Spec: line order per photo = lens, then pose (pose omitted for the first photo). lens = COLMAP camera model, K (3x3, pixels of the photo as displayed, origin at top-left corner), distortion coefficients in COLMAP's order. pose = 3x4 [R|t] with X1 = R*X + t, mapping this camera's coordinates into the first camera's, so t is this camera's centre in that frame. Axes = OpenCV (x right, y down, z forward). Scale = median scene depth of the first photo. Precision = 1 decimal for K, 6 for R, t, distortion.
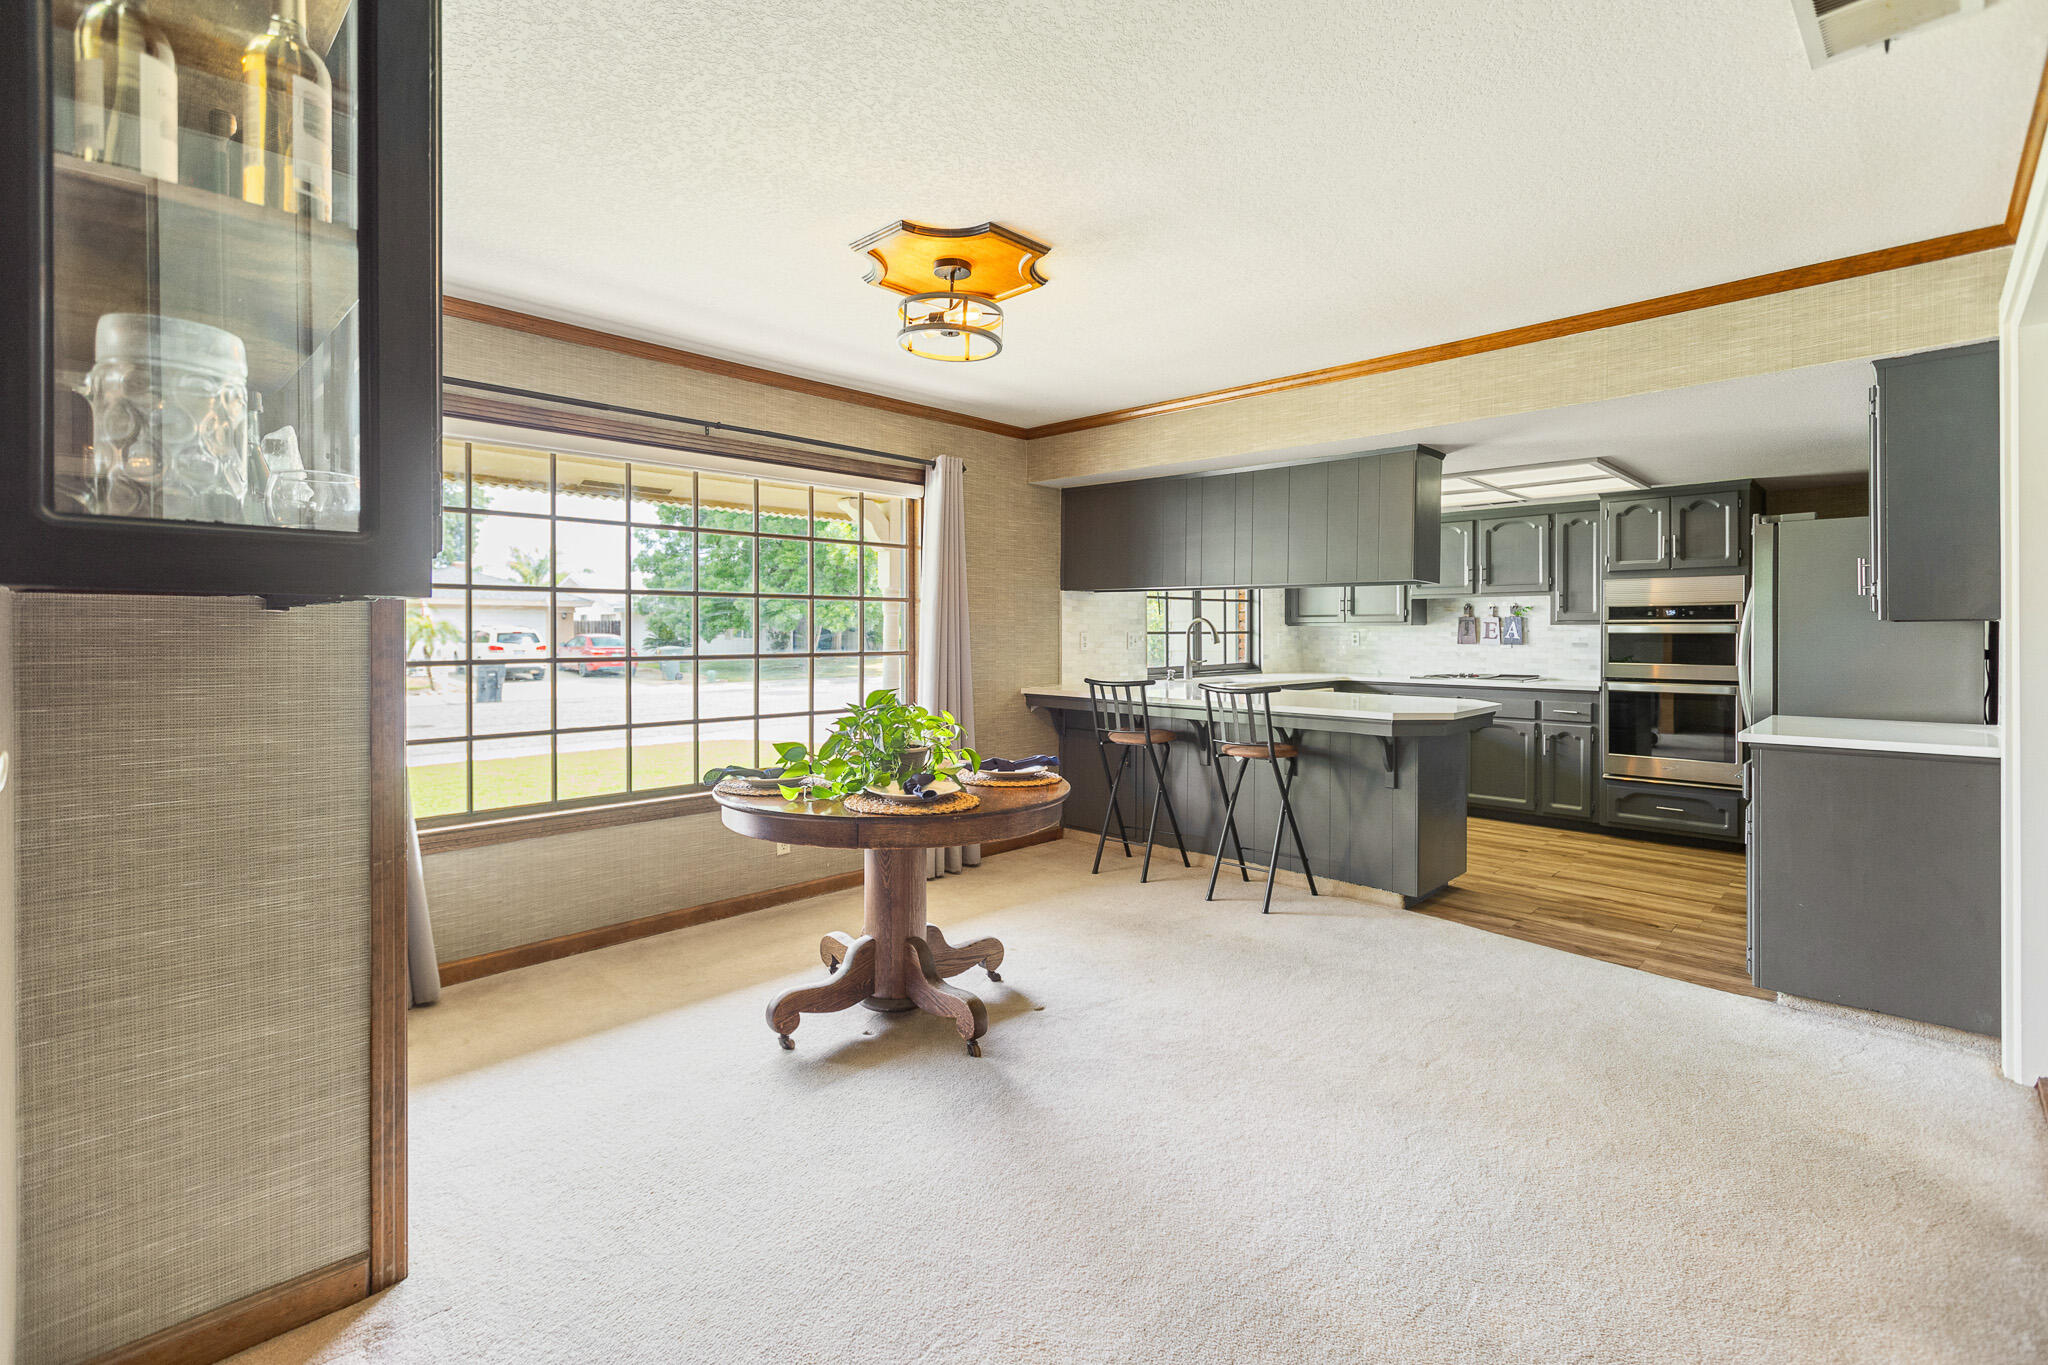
lens RADIAL K [[919.0, 0, 1037.7], [0, 919.0, 634.3], [0, 0, 1]] dist [0.001437, -0.000077]
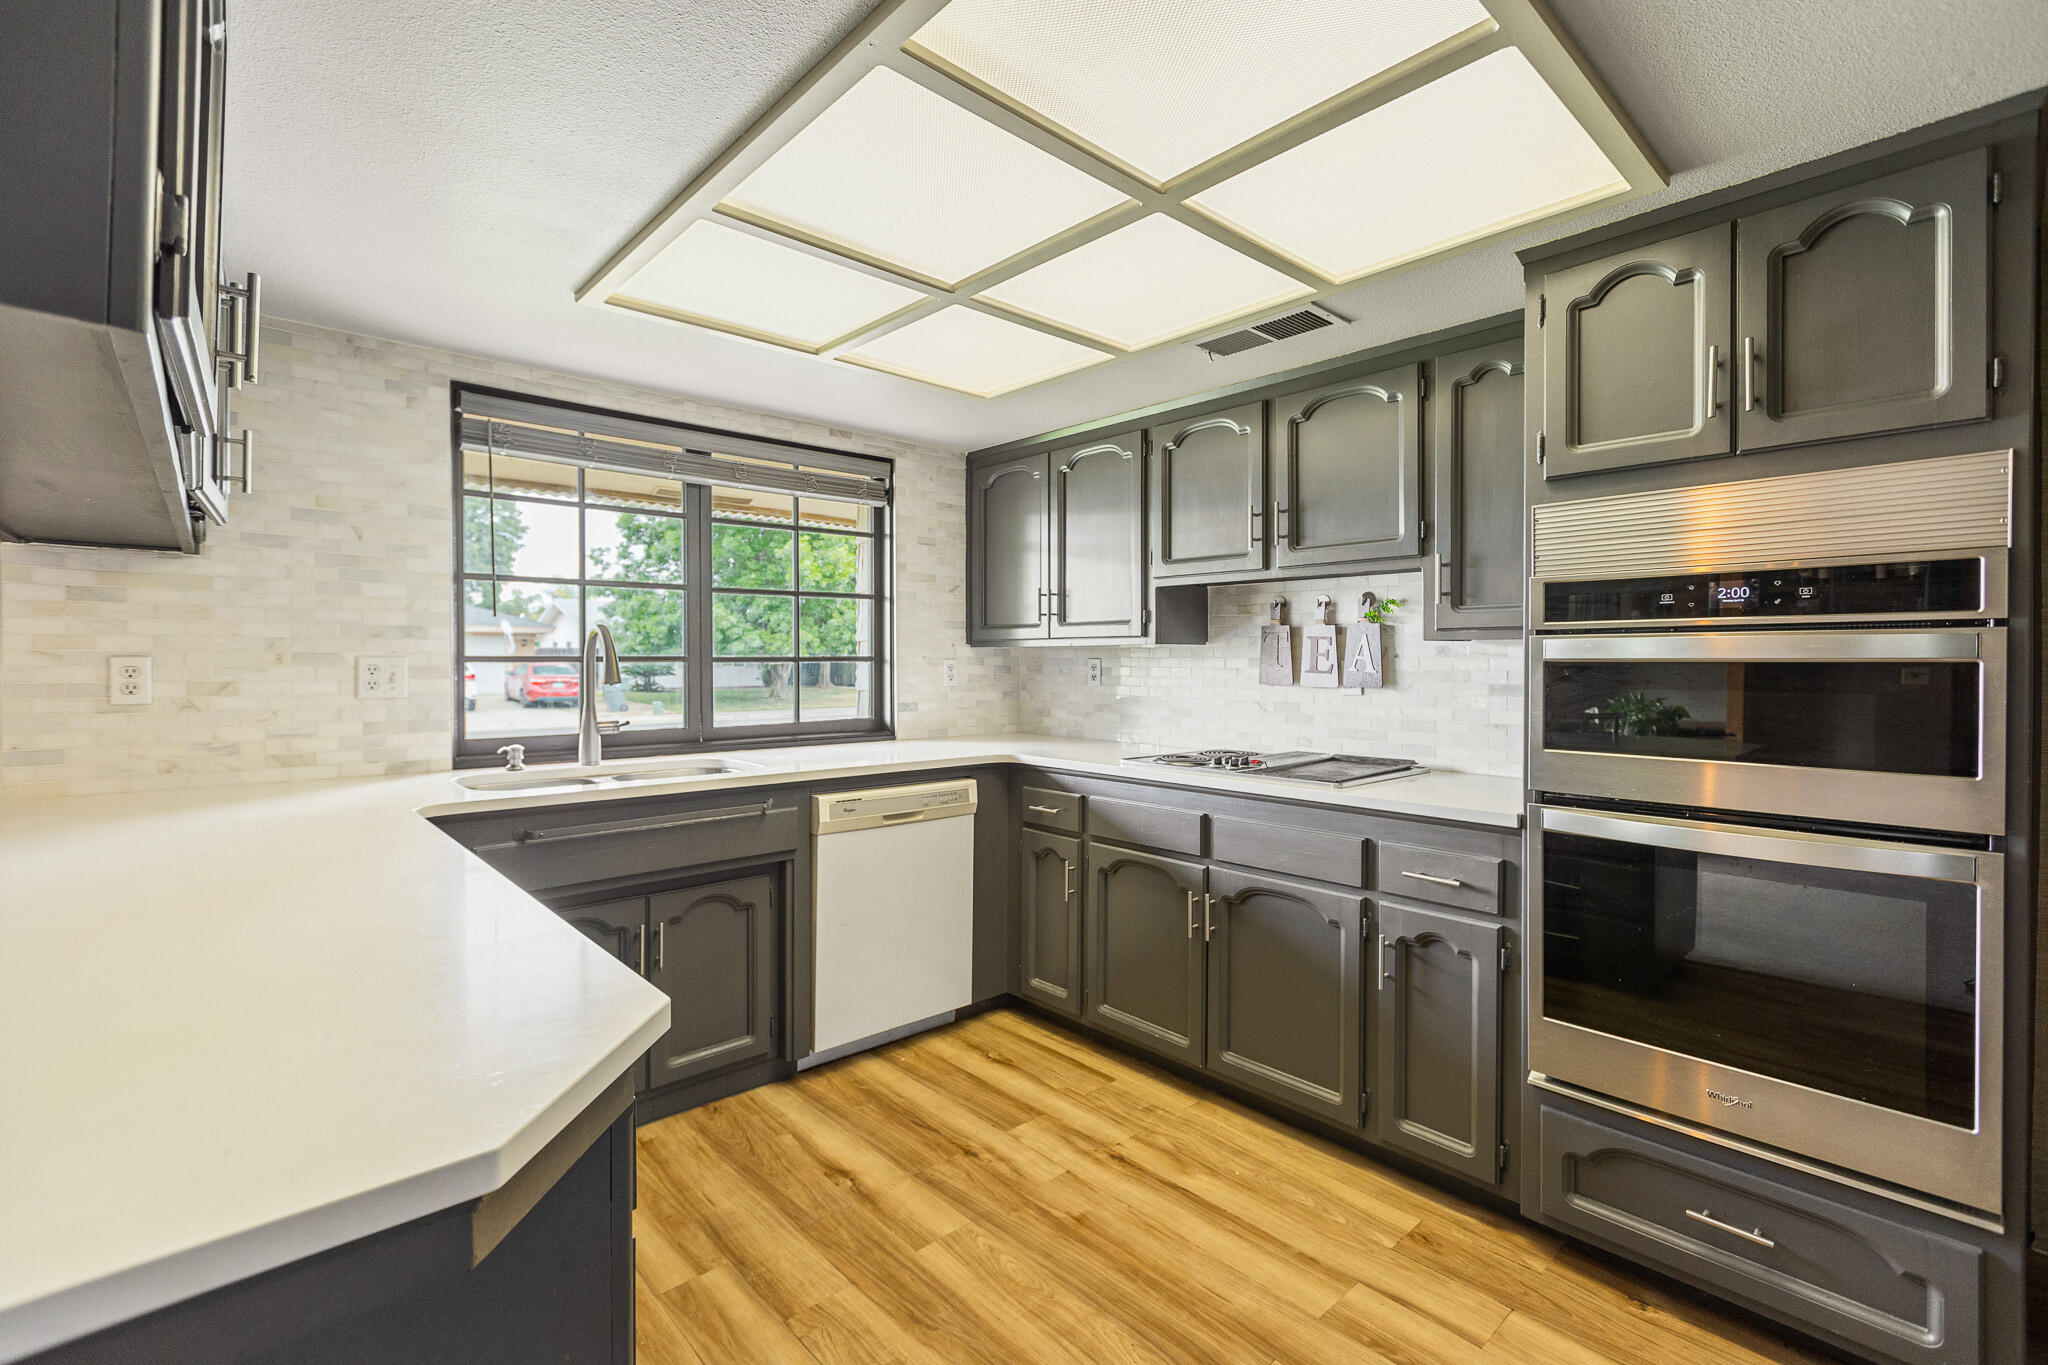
lens RADIAL K [[919.0, 0, 1024.8], [0, 919.0, 665.5], [0, 0, 1]] dist [0.001437, -0.000077]
pose [[0.997591, -0.000281, -0.069373, 0.430516], [0.000587, 0.999990, 0.004384, -0.001094], [0.069371, -0.004414, 0.997581, 0.615970]]
